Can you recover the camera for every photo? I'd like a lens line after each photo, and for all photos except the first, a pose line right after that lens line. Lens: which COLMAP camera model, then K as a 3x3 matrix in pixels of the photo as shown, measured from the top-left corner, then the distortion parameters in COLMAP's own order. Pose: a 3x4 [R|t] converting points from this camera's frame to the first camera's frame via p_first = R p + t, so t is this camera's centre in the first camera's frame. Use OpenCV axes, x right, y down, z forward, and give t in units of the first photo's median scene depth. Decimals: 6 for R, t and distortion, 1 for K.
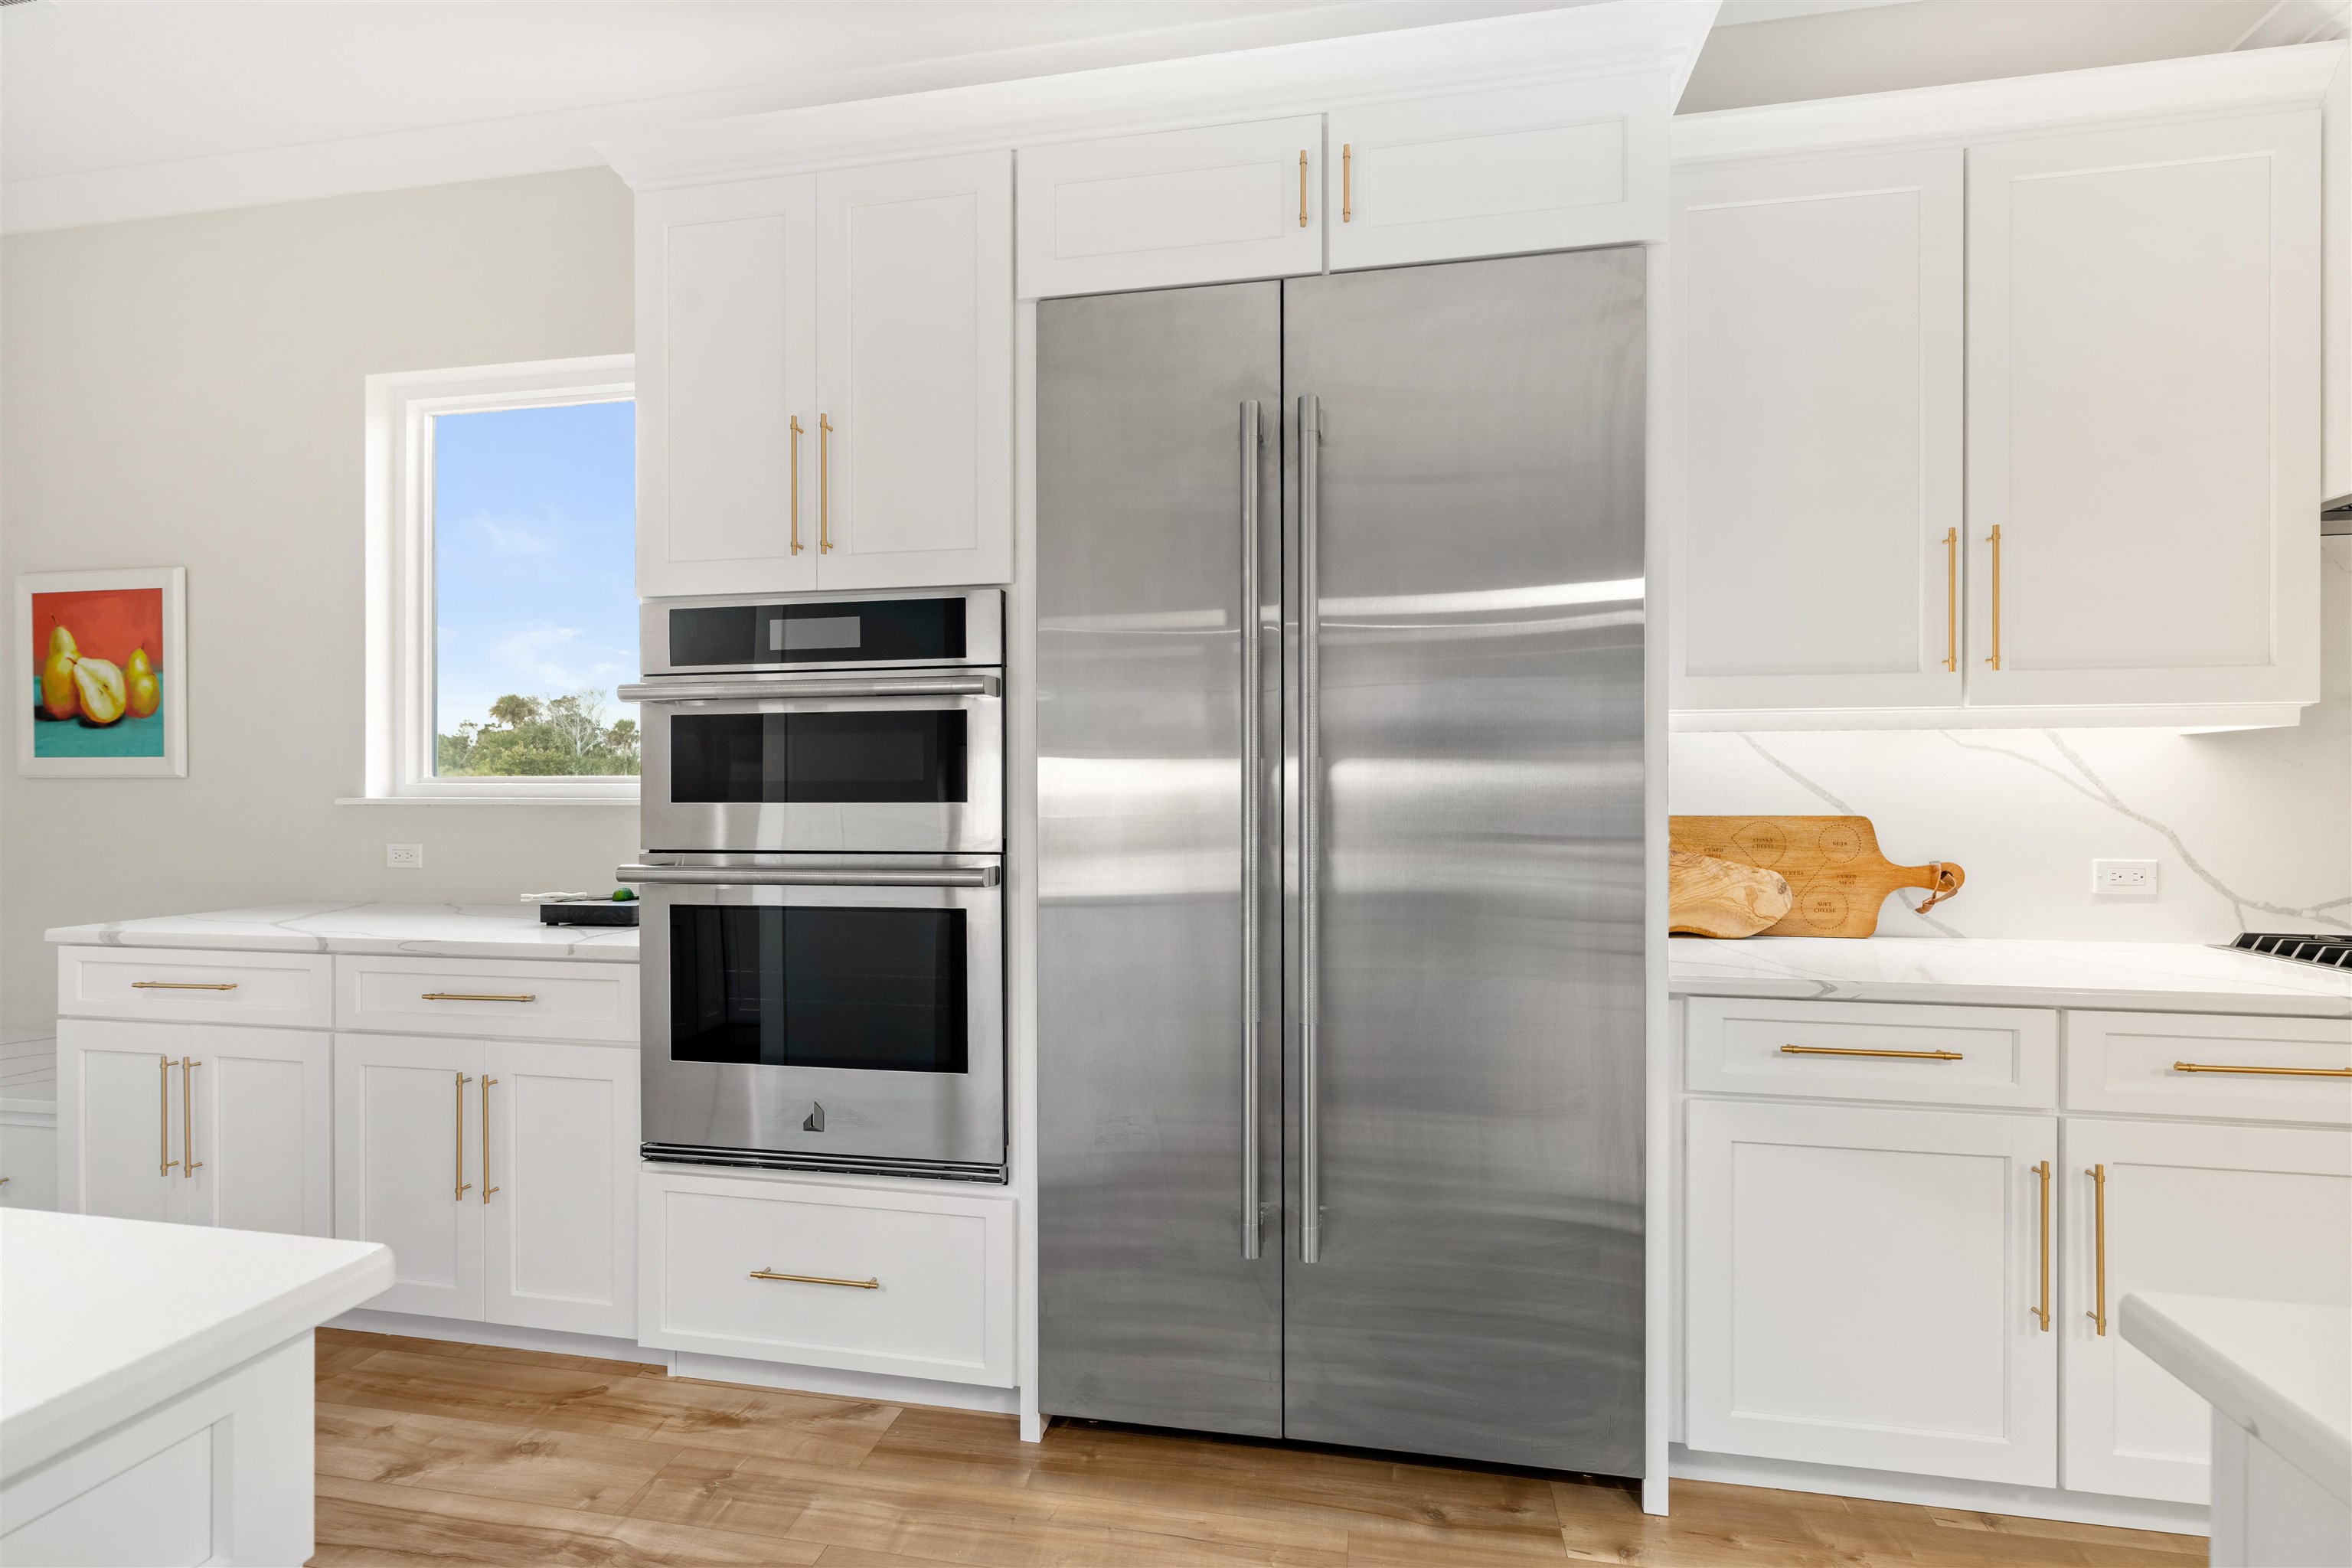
lens RADIAL K [[1100.2, 0, 1171.3], [0, 1100.2, 786.6], [0, 0, 1]] dist [0.002787, 0.000213]
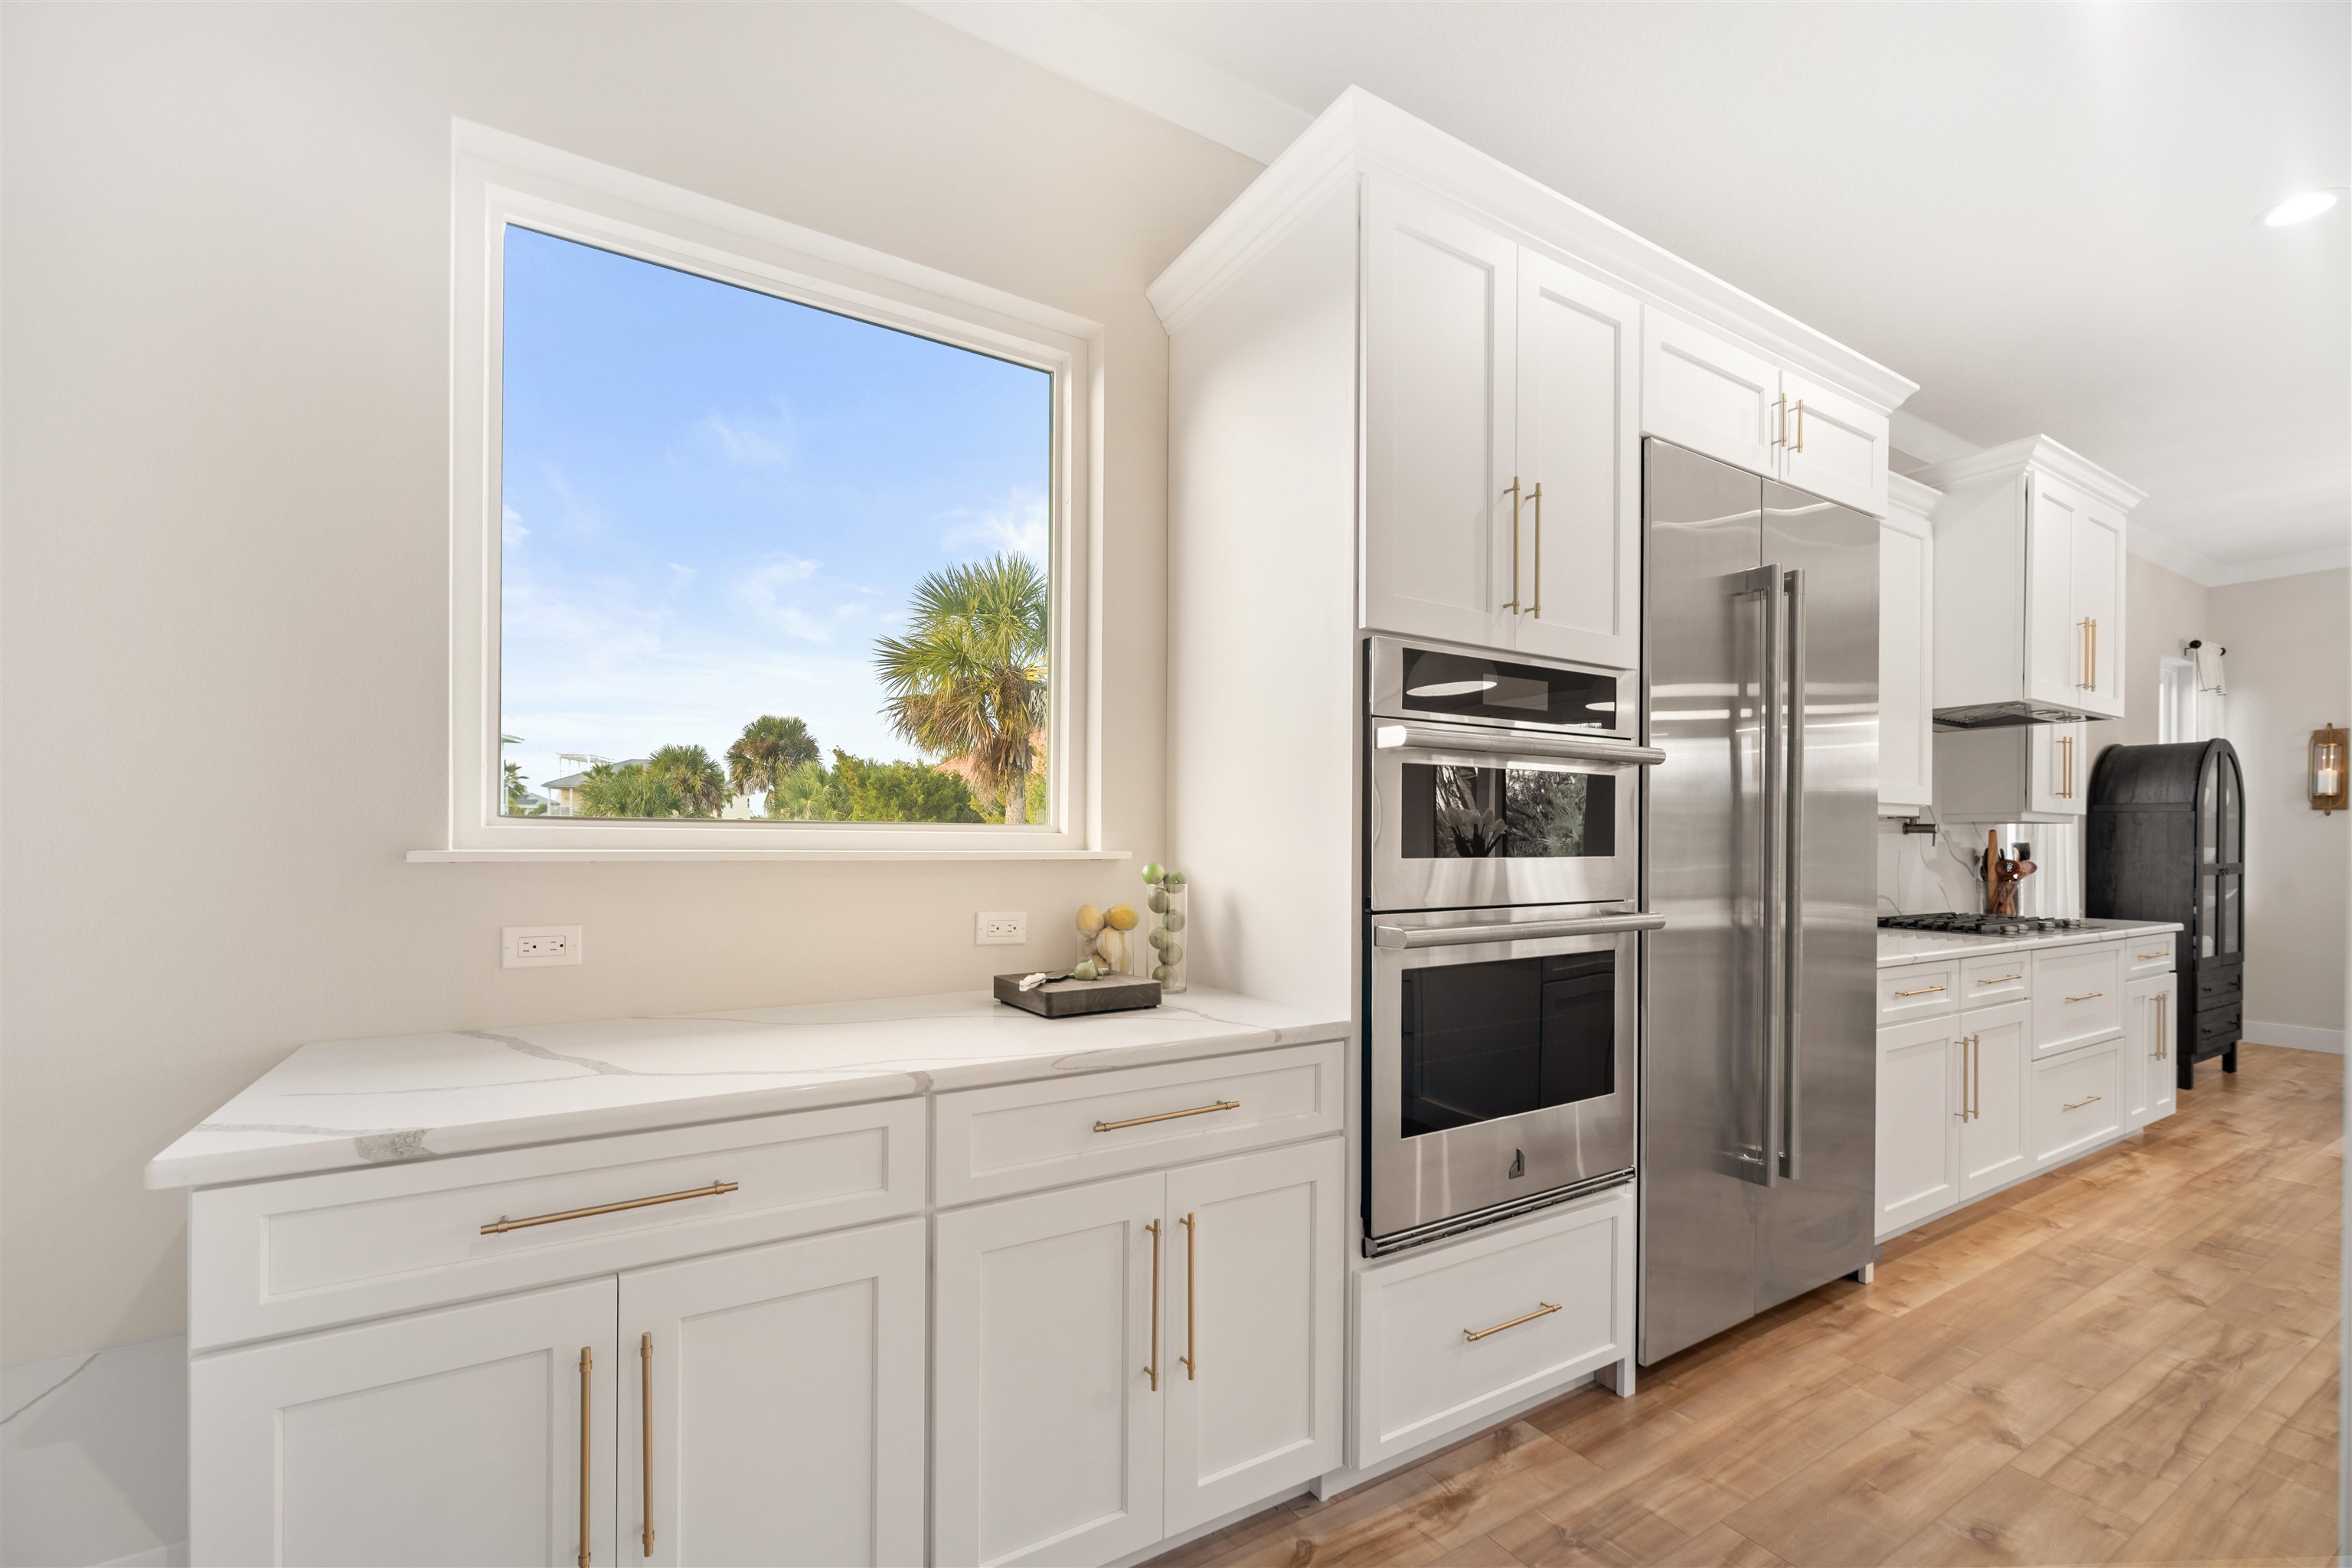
lens RADIAL K [[970.9, 0, 1146.0], [0, 970.9, 846.0], [0, 0, 1]] dist [0.000006, -0.000172]
pose [[0.750647, 0.001107, 0.660703, -1.204415], [0.003239, 0.999980, -0.005355, 0.008155], [-0.660696, 0.006160, 0.750629, 0.555326]]
